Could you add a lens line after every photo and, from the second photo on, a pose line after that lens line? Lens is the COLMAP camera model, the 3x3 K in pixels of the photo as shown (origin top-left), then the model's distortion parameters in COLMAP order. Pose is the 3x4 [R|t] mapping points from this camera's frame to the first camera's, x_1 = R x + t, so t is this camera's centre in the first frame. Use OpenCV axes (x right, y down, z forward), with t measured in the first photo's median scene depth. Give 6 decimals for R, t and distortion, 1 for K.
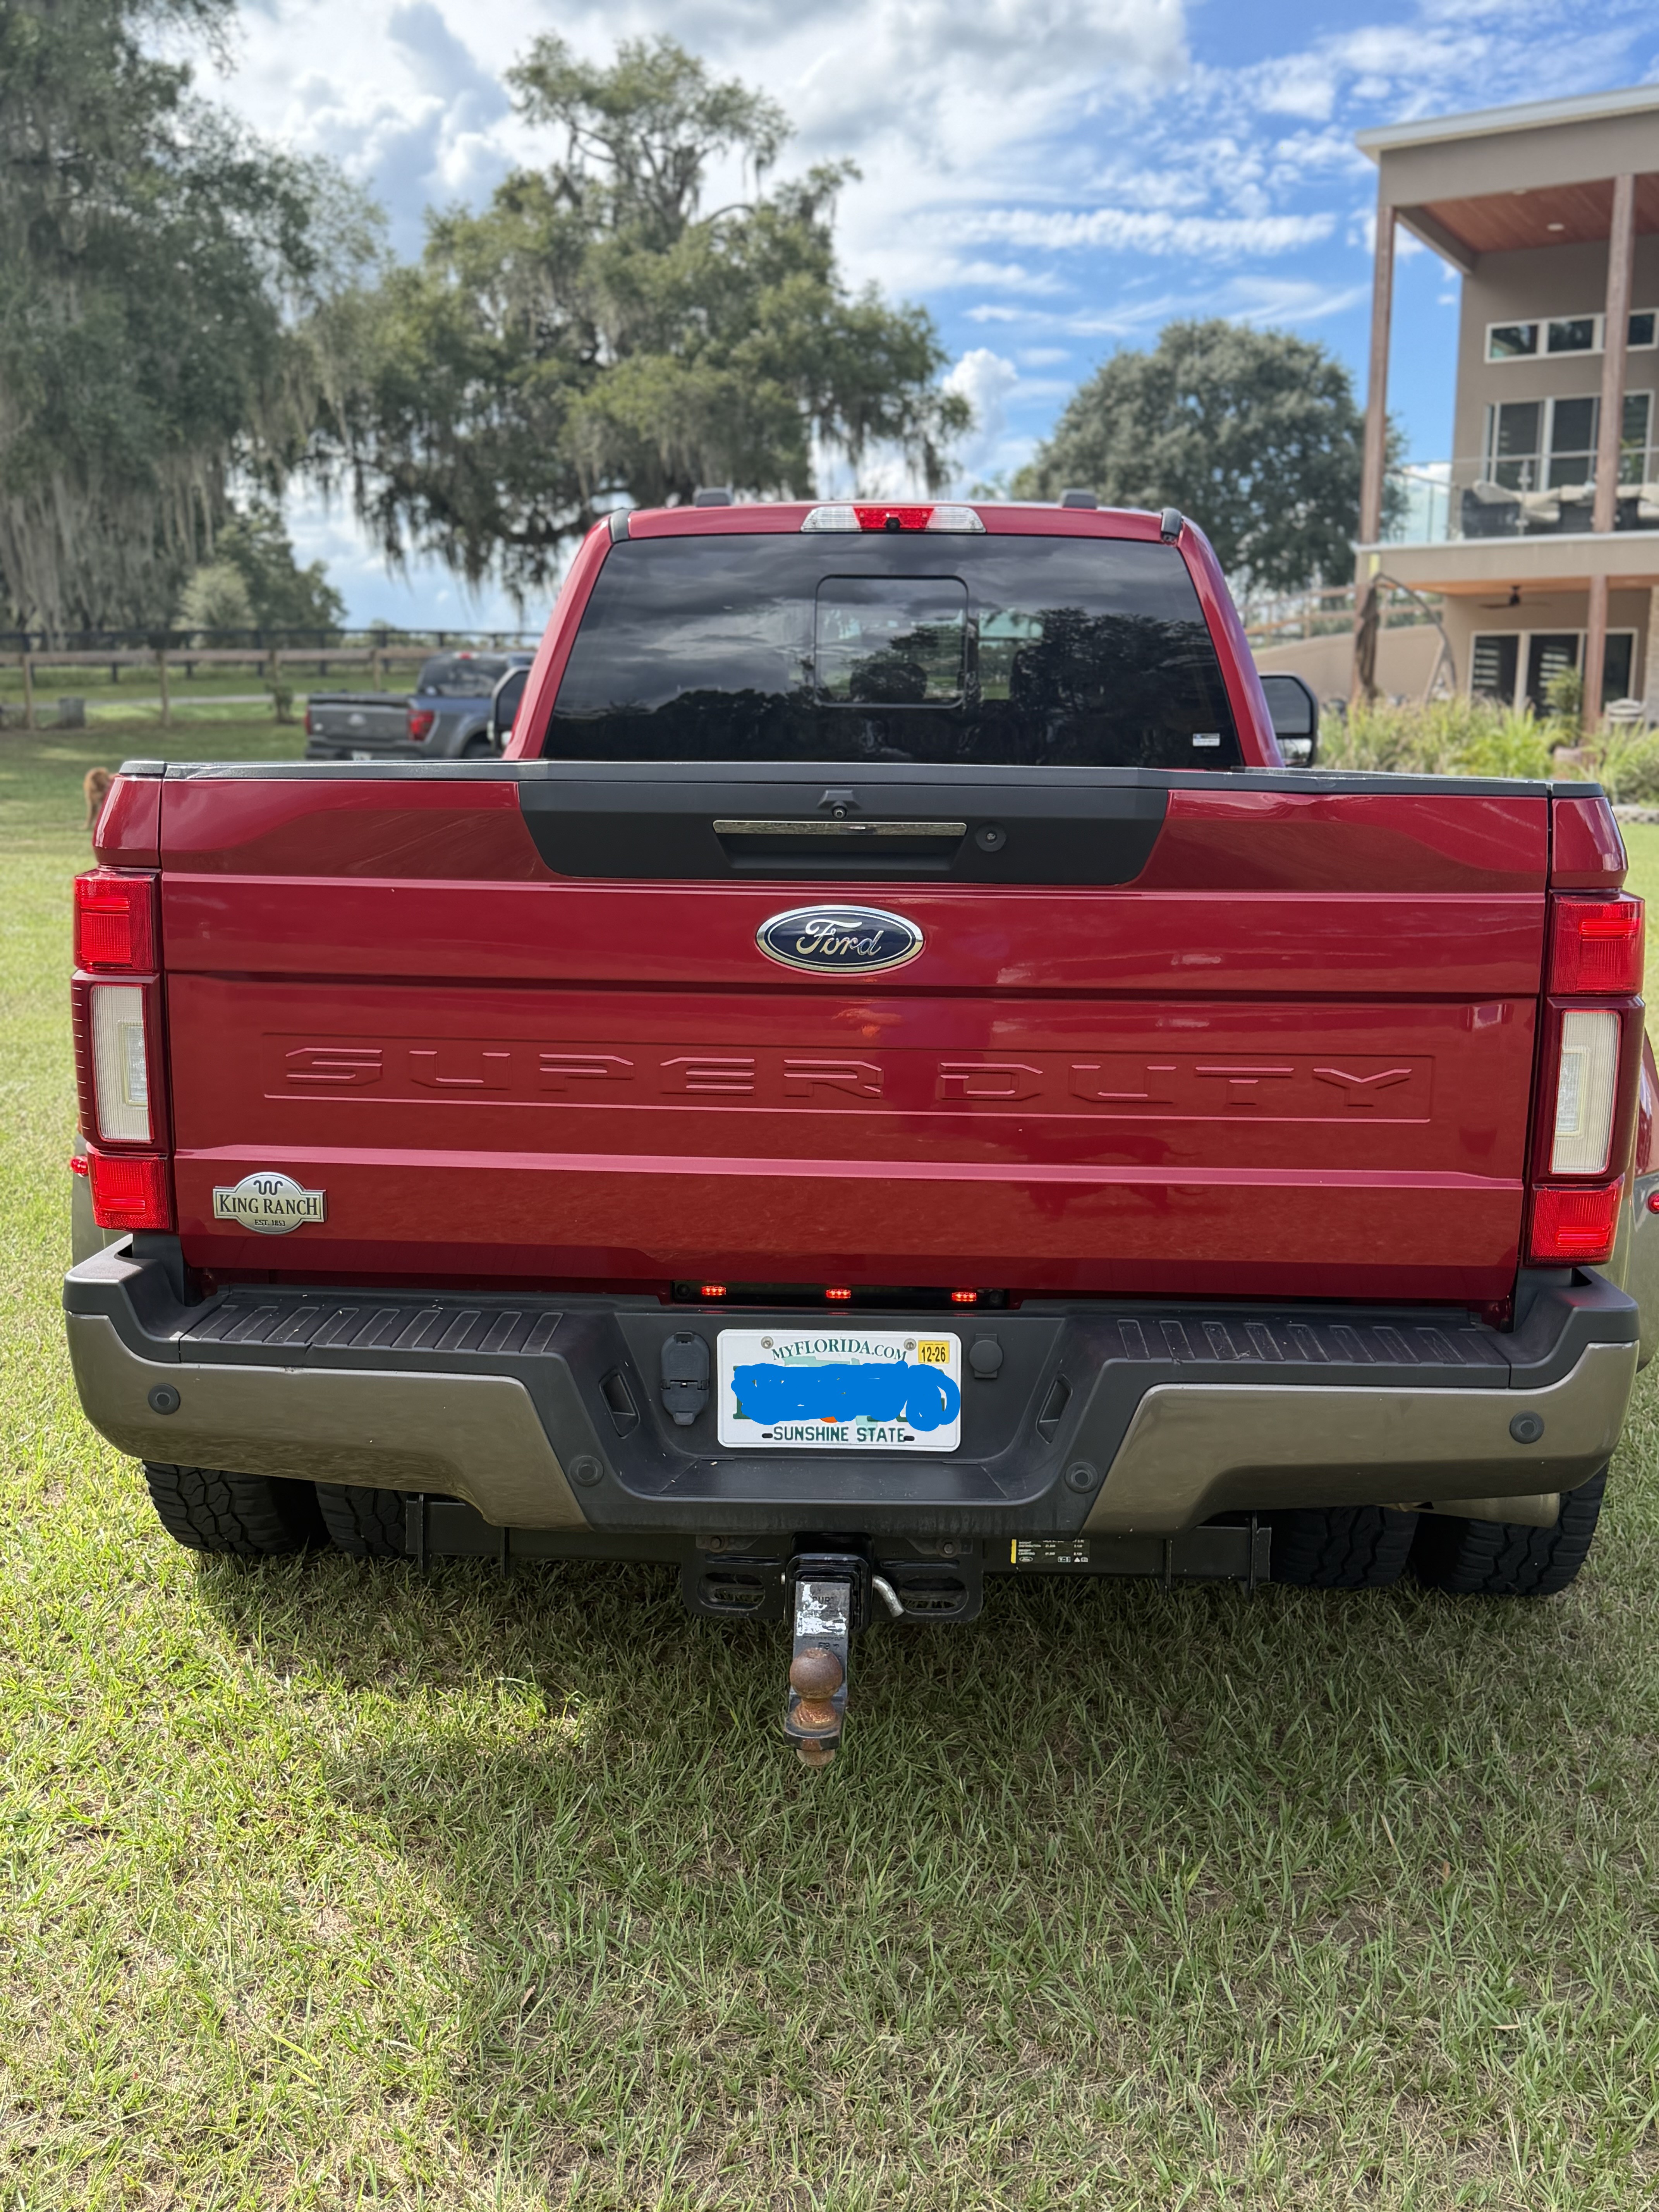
lens RADIAL K [[2106.5, 0, 829.5], [0, 2106.5, 1106.0], [0, 0, 1]] dist [0.017942, -0.002557]
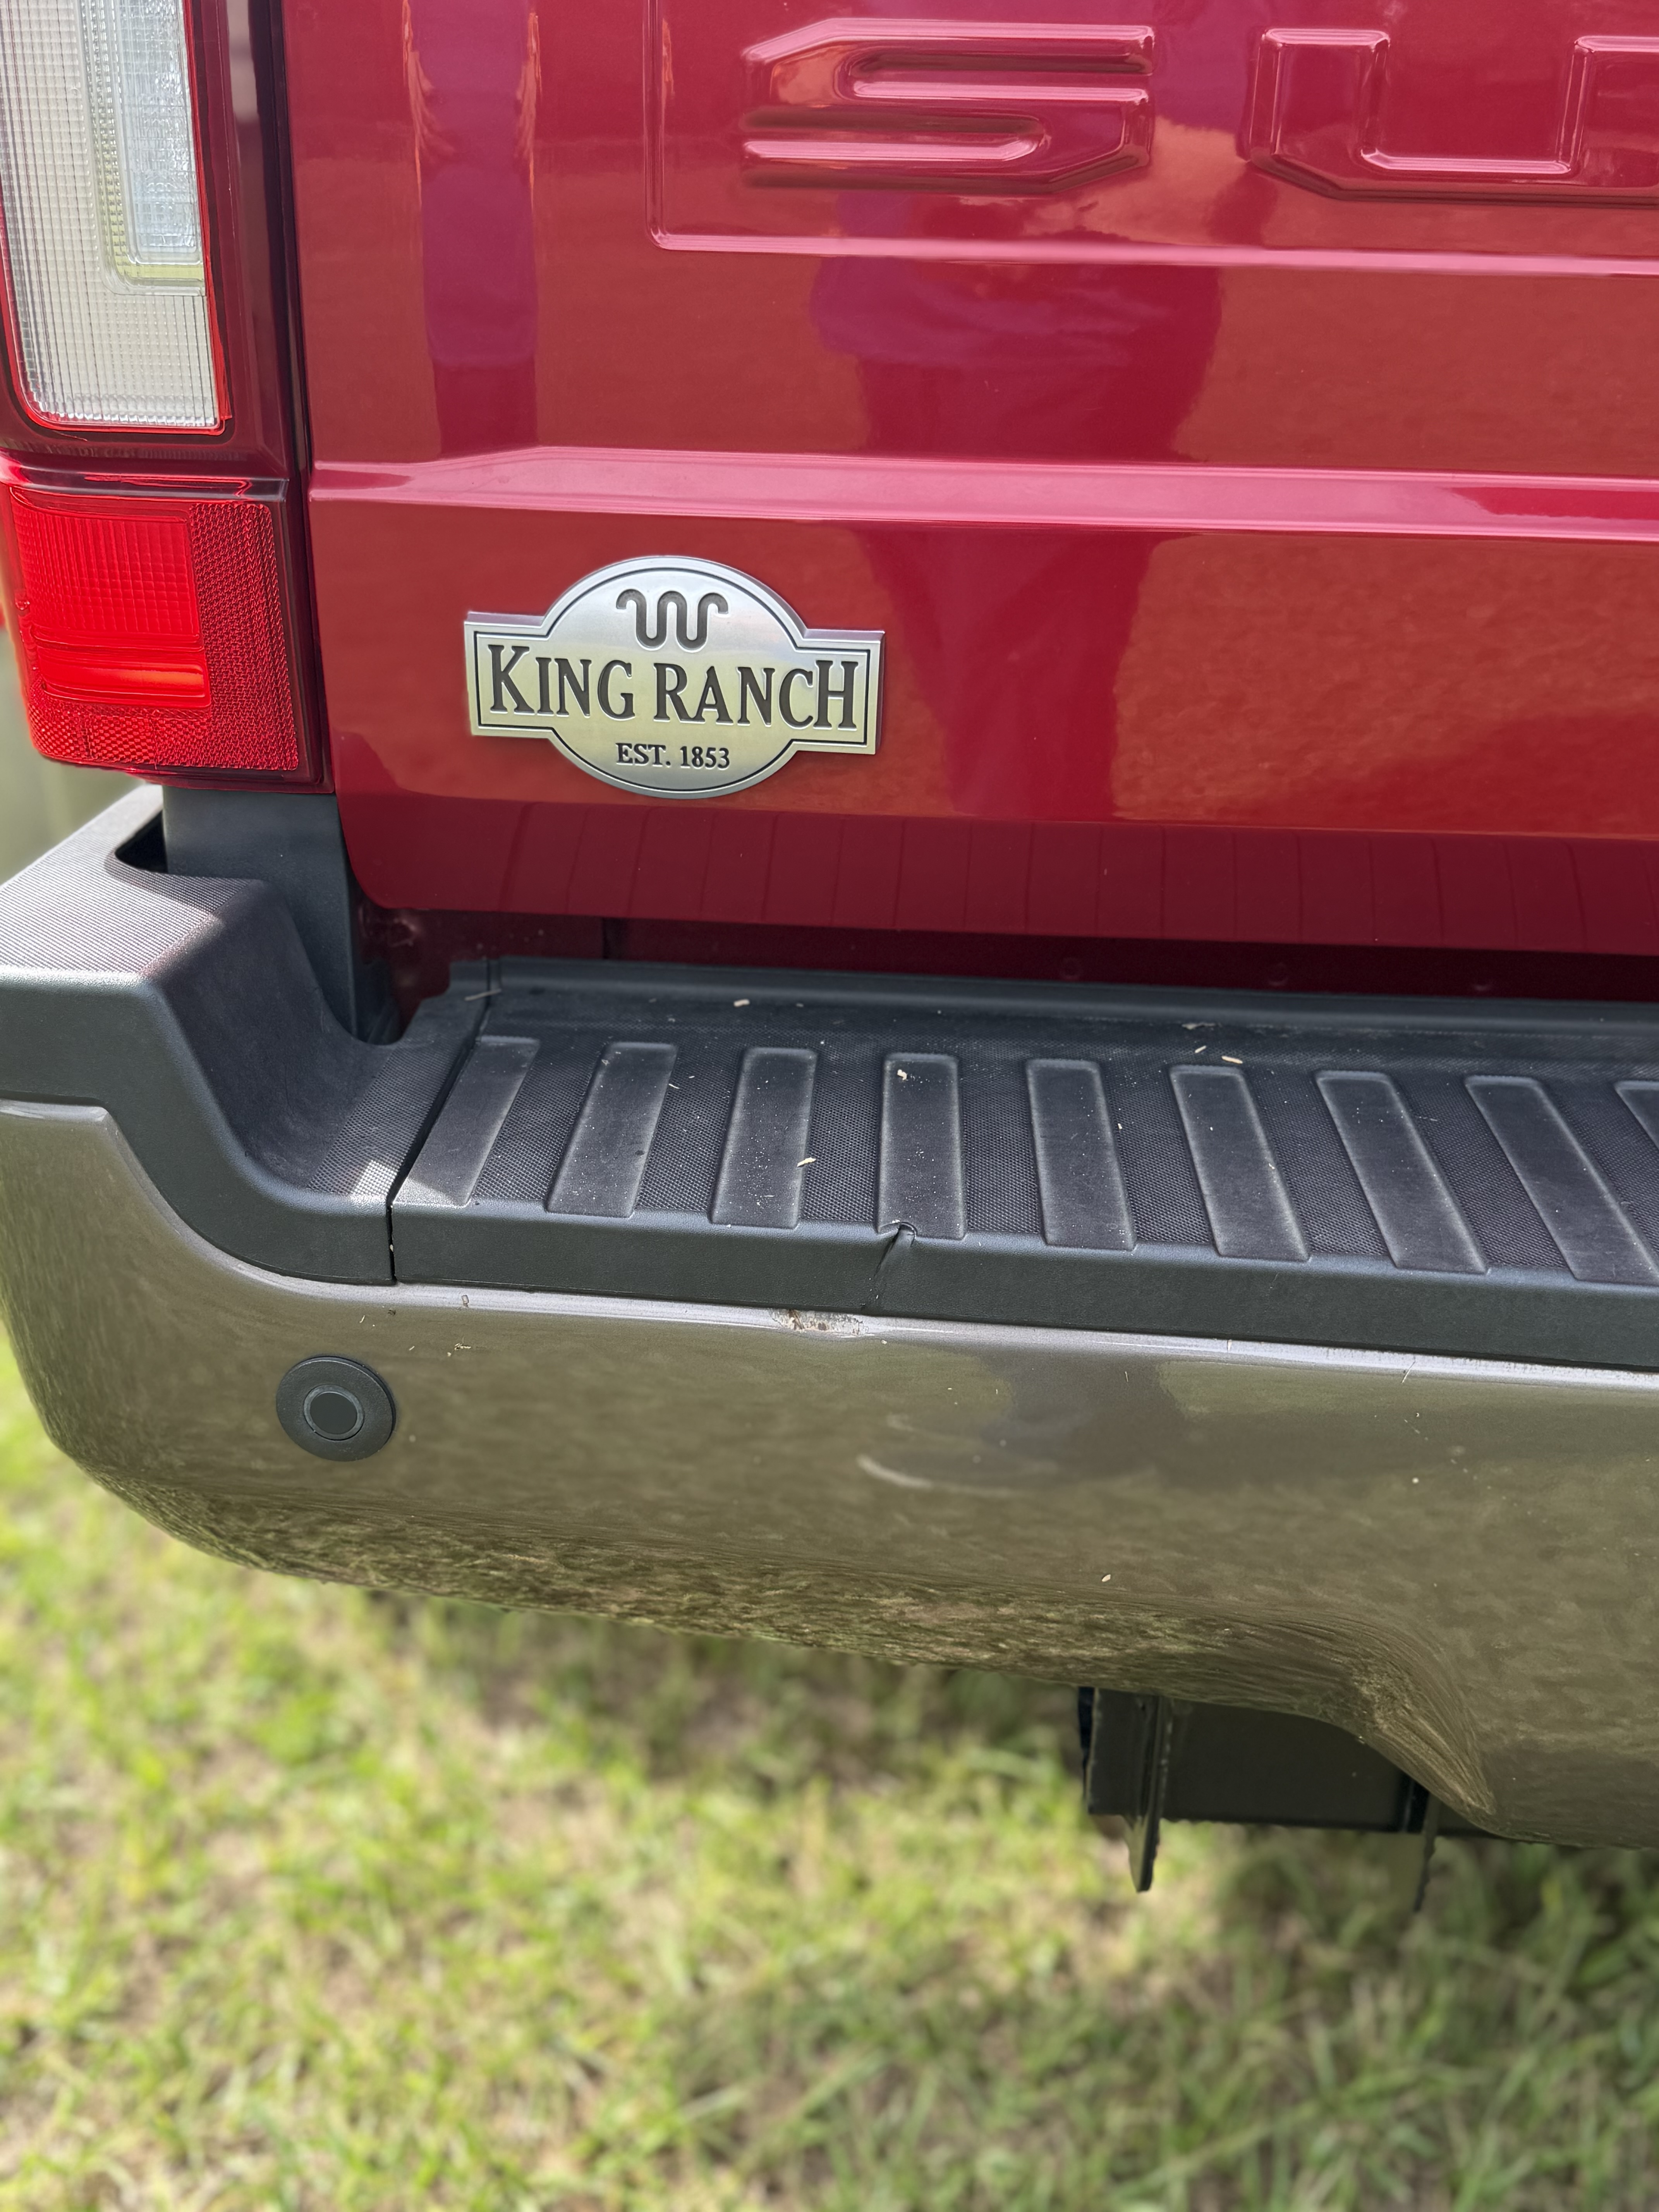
lens RADIAL K [[2270.0, 0, 827.3], [0, 2270.0, 1198.2], [0, 0, 1]] dist [0.093393, -0.003174]
pose [[0.999939, 0.010923, -0.001655, -0.244751], [-0.010192, 0.969875, 0.243388, 0.039099], [0.004264, -0.243356, 0.969928, 0.701533]]
